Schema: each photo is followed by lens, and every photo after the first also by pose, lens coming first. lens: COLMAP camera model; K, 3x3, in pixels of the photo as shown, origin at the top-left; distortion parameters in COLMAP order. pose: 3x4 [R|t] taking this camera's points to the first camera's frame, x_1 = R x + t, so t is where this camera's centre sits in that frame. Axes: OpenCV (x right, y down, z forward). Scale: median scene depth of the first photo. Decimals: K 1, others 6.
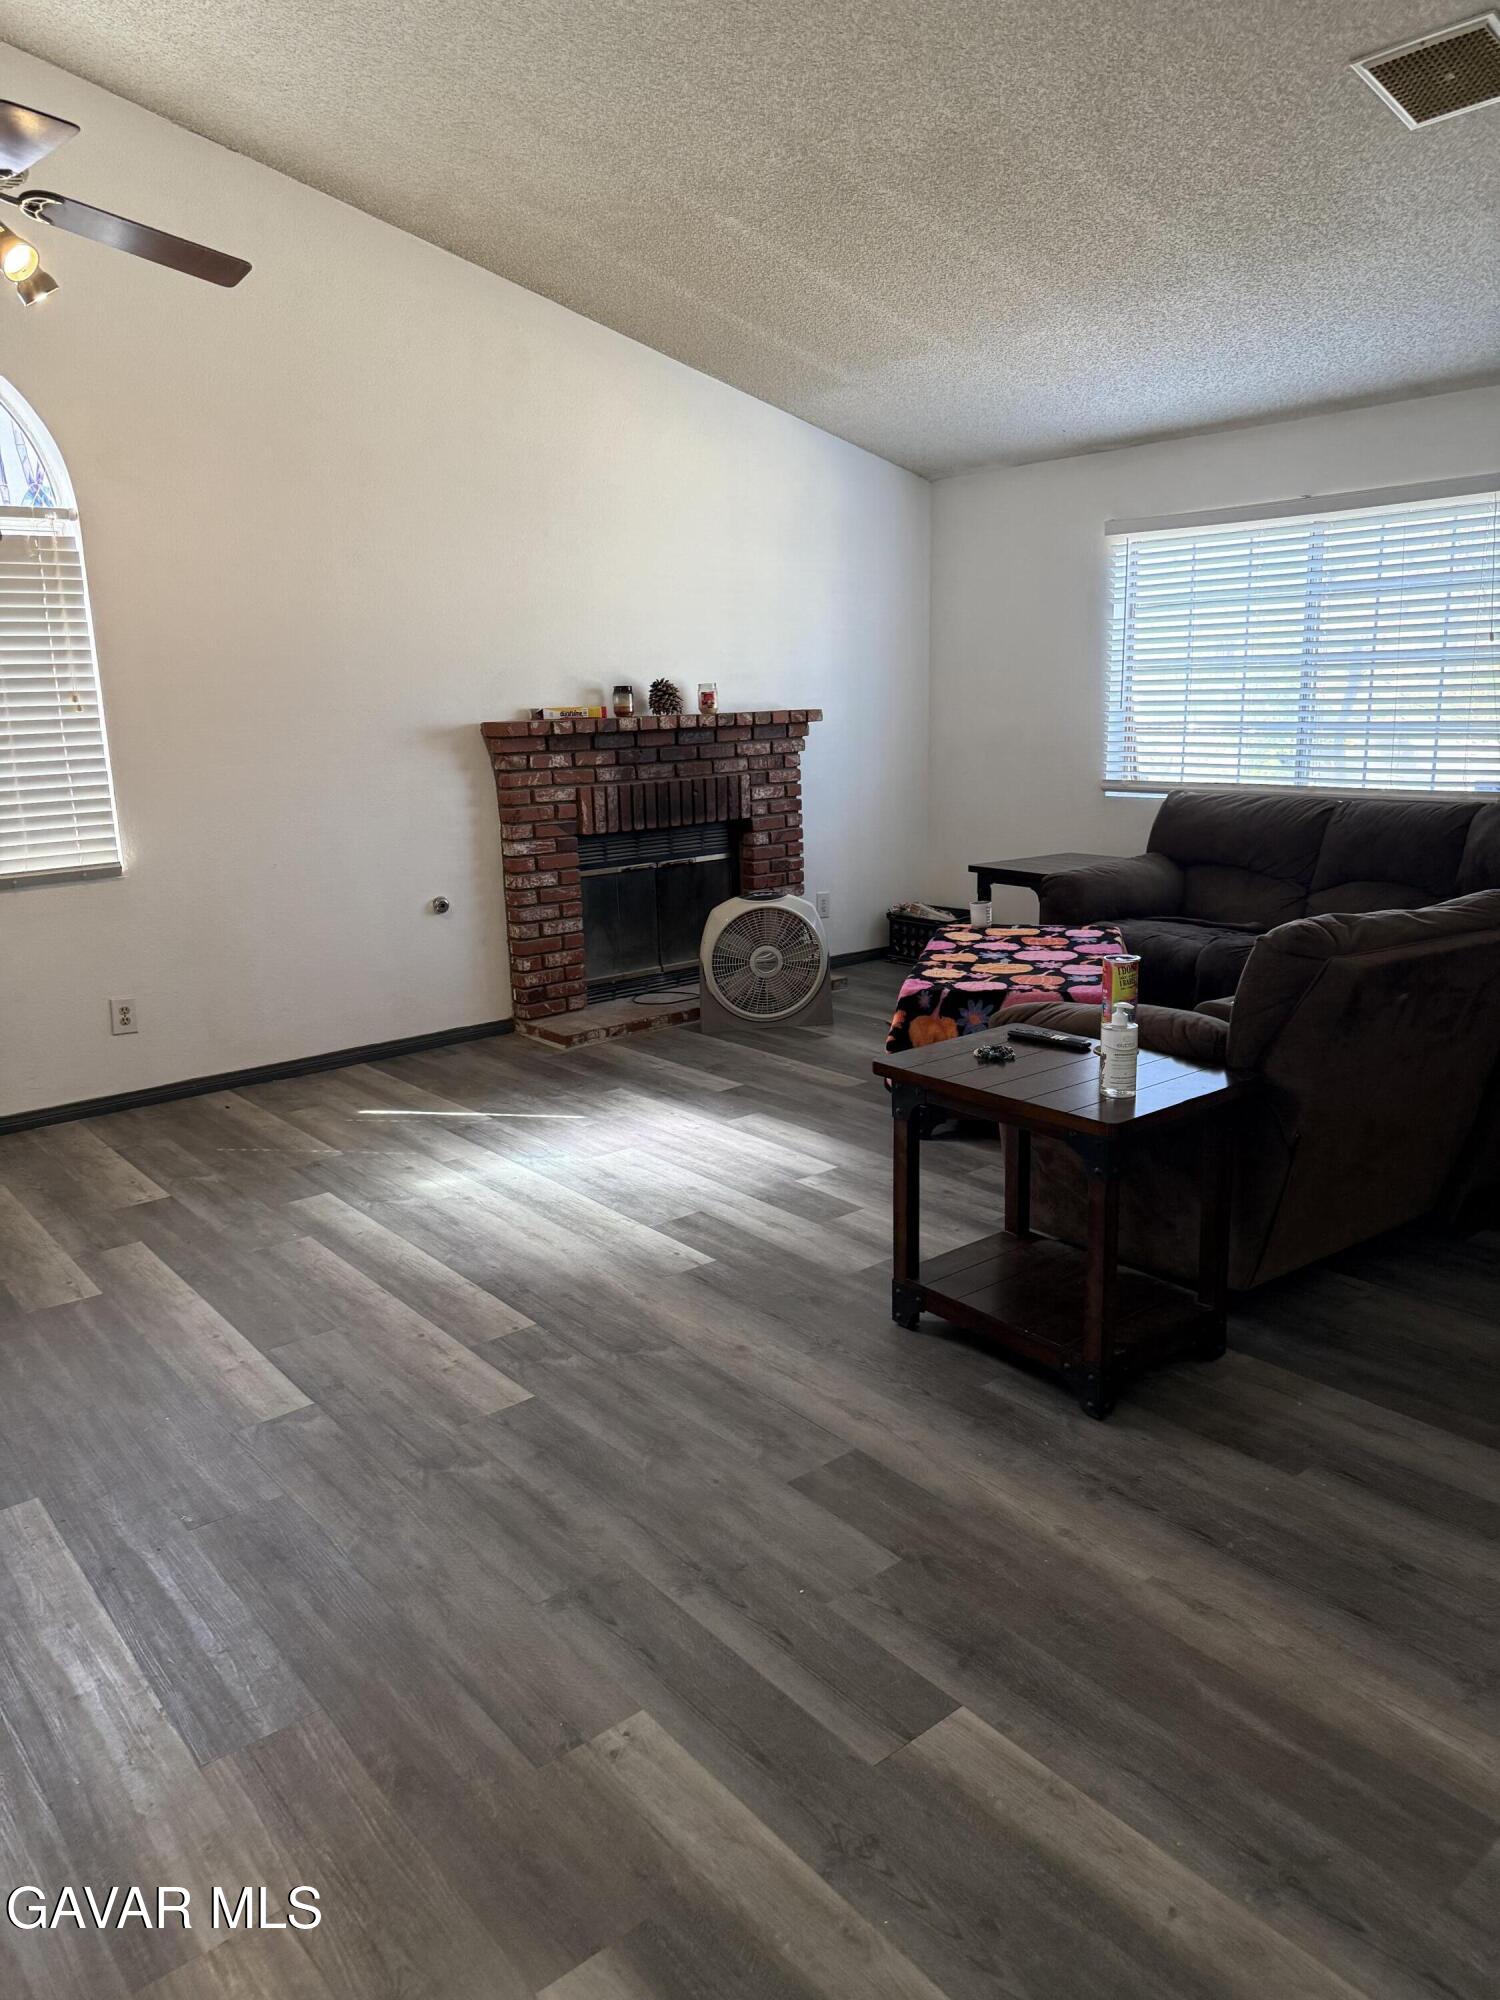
lens RADIAL K [[1396.9, 0, 754.7], [0, 1396.9, 1008.4], [0, 0, 1]] dist [0.141181, -0.259358]
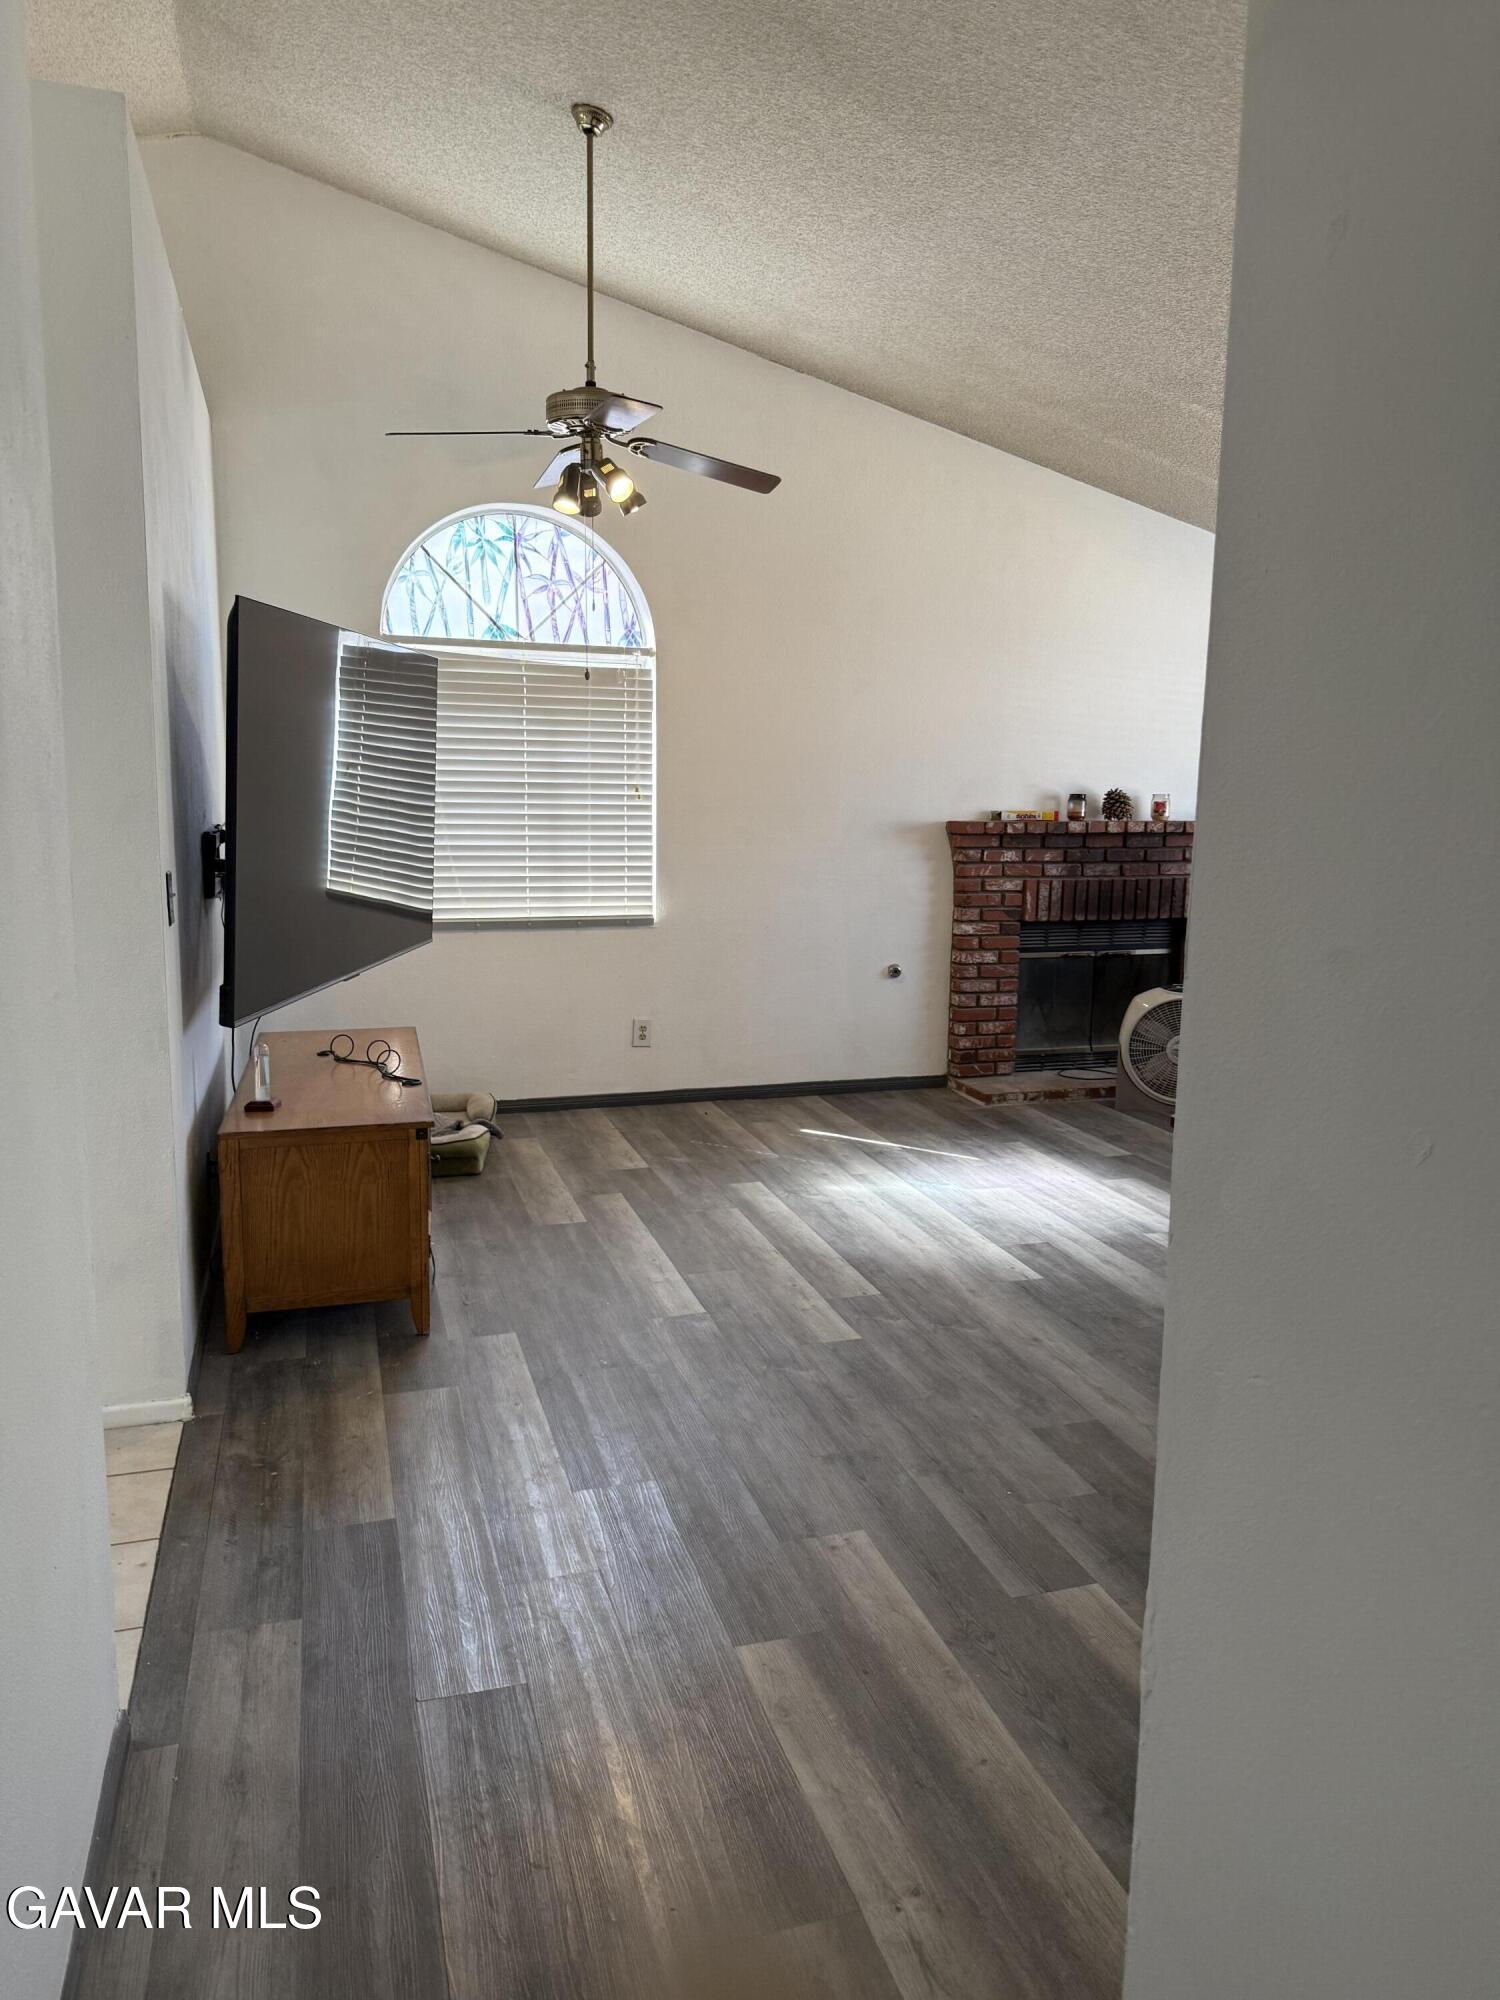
lens RADIAL K [[1399.1, 0, 761.2], [0, 1399.1, 985.7], [0, 0, 1]] dist [0.135060, -0.196883]
pose [[0.927731, 0.092759, -0.361541, 0.124611], [-0.122281, 0.990705, -0.059596, 0.028468], [0.352652, 0.099499, 0.930450, -0.166398]]
